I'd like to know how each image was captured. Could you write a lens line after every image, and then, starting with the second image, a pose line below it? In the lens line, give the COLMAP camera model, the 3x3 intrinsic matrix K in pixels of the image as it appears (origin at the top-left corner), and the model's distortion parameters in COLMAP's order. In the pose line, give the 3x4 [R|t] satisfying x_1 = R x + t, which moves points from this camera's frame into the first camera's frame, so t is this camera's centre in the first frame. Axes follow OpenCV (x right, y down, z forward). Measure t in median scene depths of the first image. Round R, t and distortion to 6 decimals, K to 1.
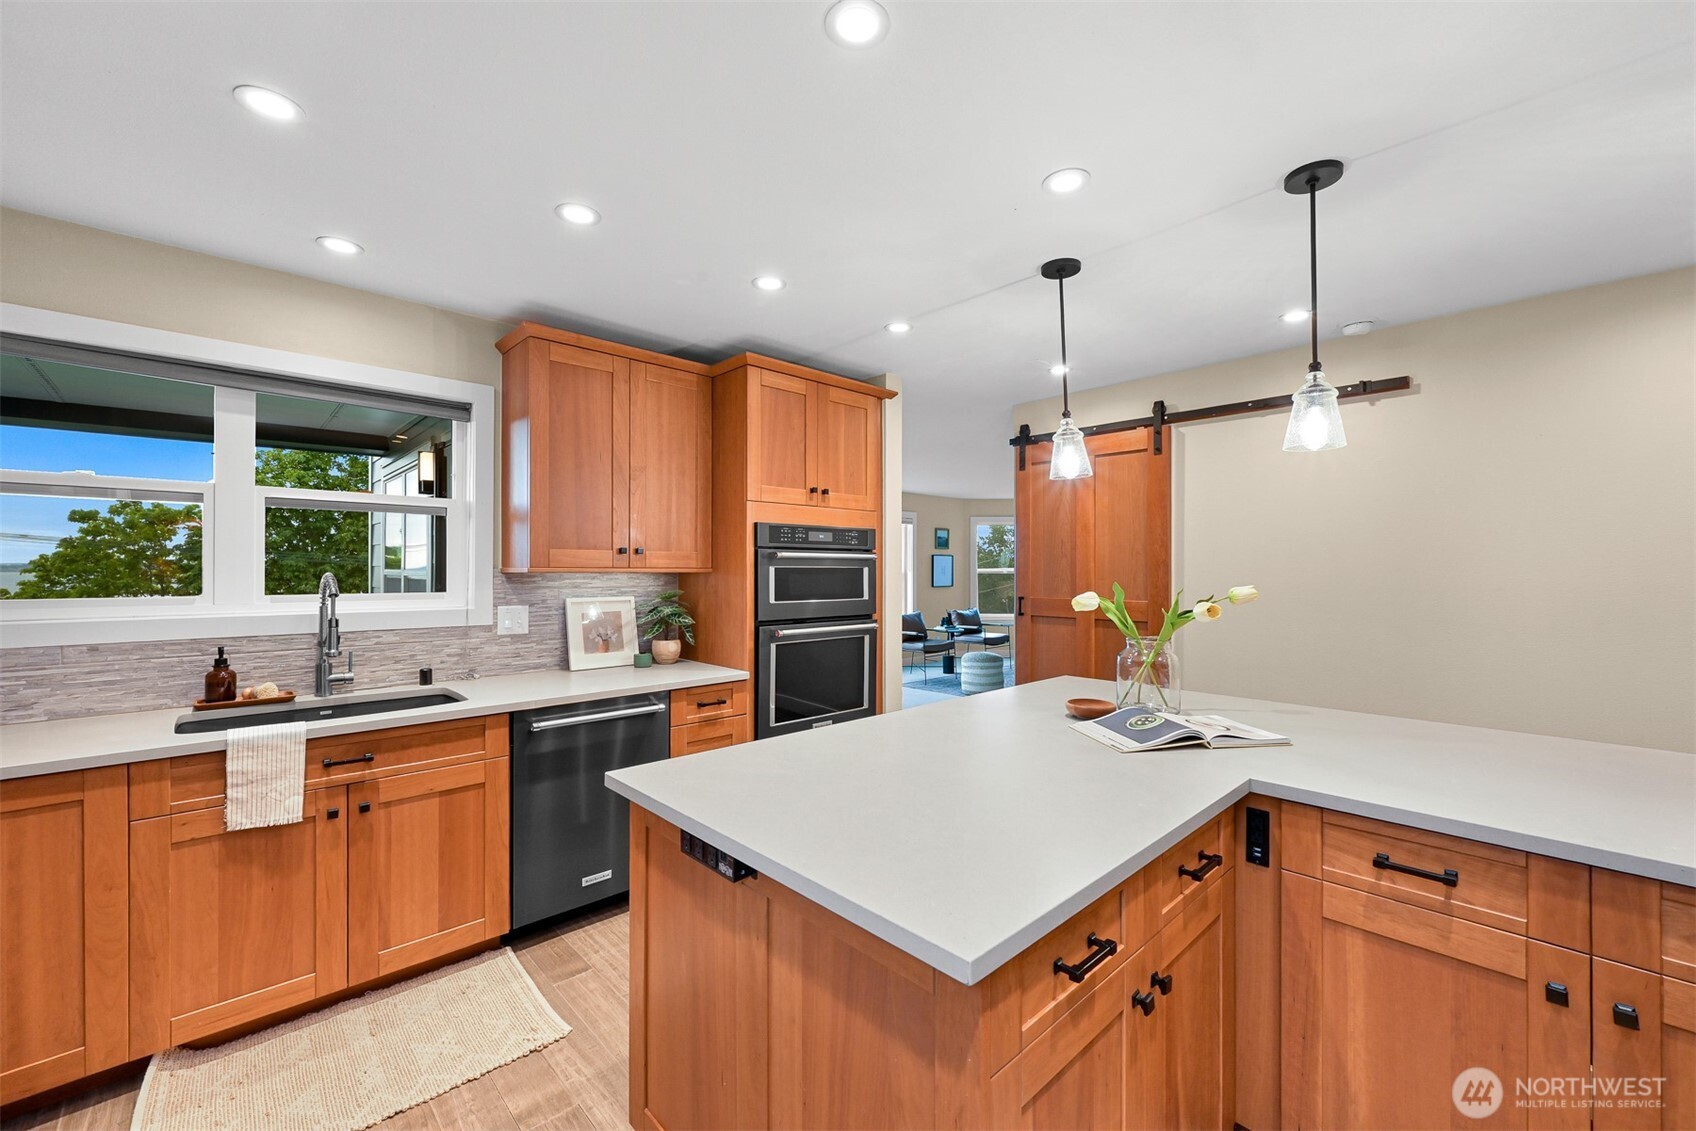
lens RADIAL K [[685.3, 0, 848.0], [0, 685.3, 565.5], [0, 0, 1]] dist [-0.000288, 0.000013]
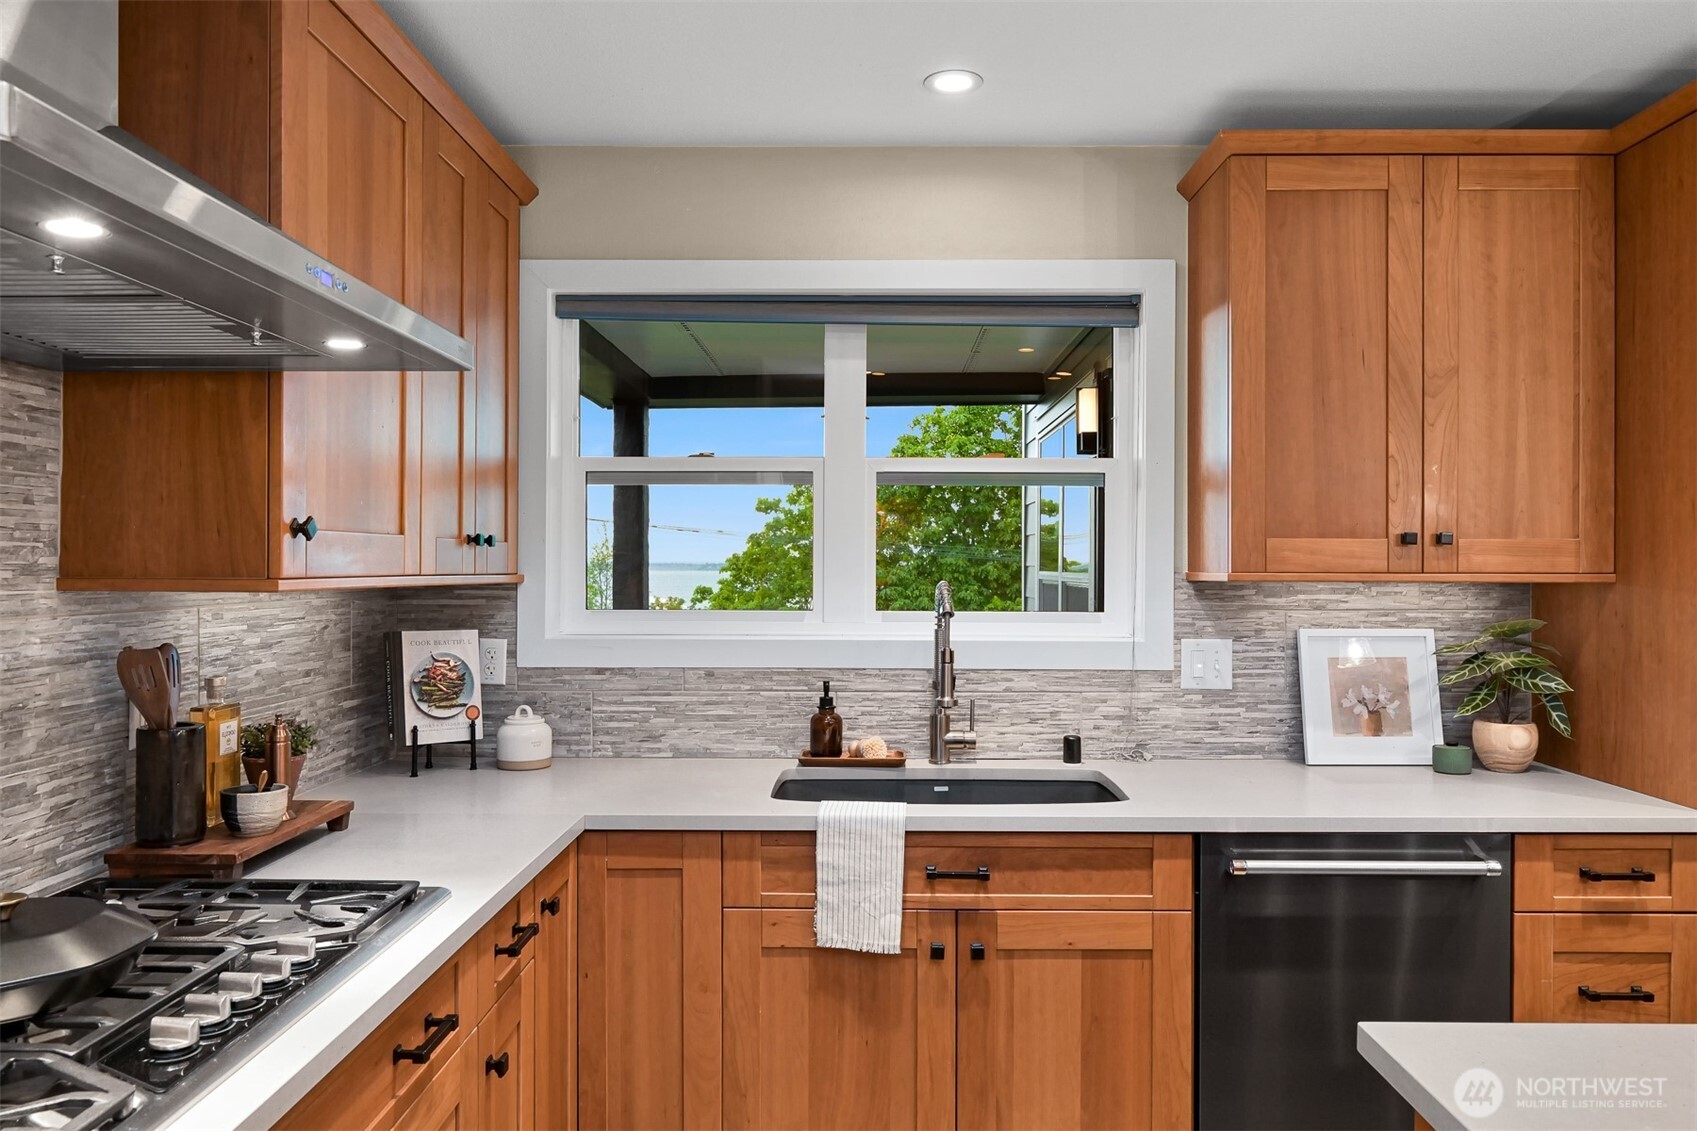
lens RADIAL K [[1162.6, 0, 849.2], [0, 1162.6, 568.2], [0, 0, 1]] dist [-0.008793, 0.001363]
pose [[0.715301, 0.001050, -0.698815, -0.029739], [0.002610, 0.999988, 0.004174, -0.005182], [0.698811, -0.004810, 0.715290, 0.112686]]
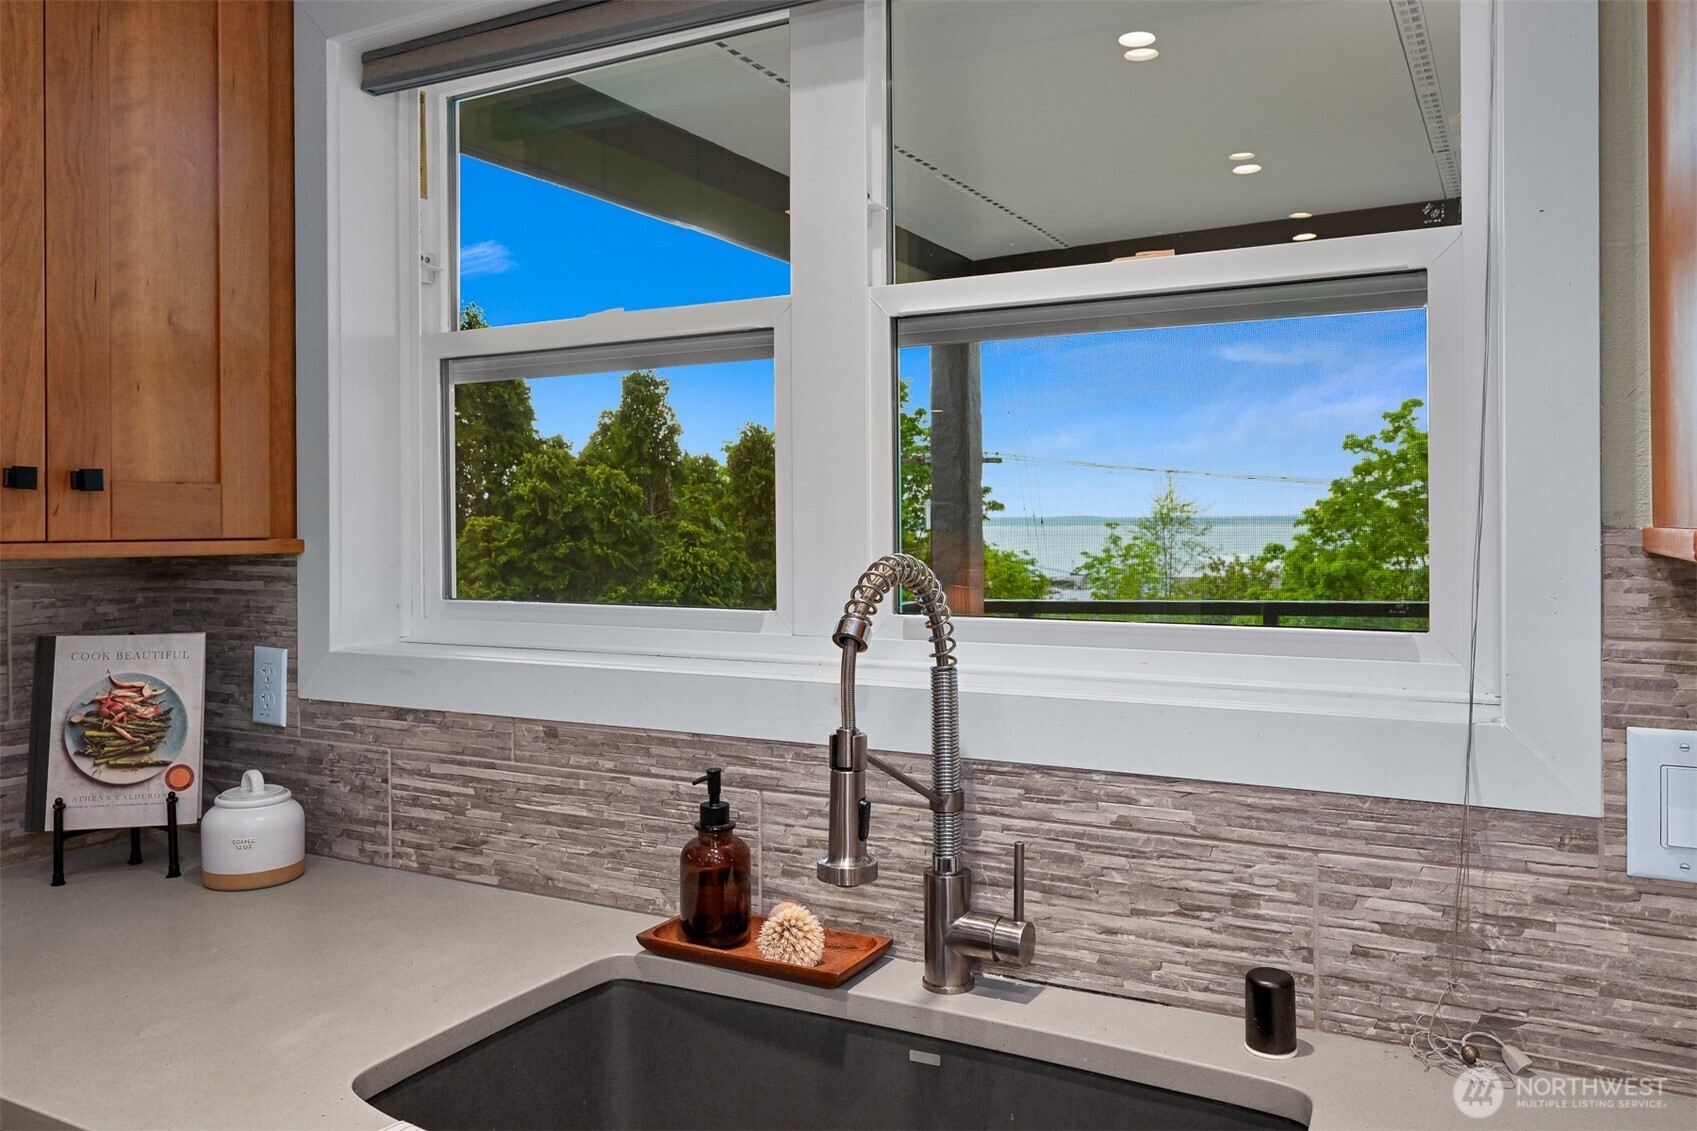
lens RADIAL K [[1249.3, 0, 851.5], [0, 1249.3, 531.7], [0, 0, 1]] dist [-0.004721, -0.000376]
pose [[0.313310, 0.002873, -0.949646, -0.264069], [0.013140, 0.999887, 0.007360, -0.000675], [0.949560, -0.014784, 0.313237, 0.730842]]
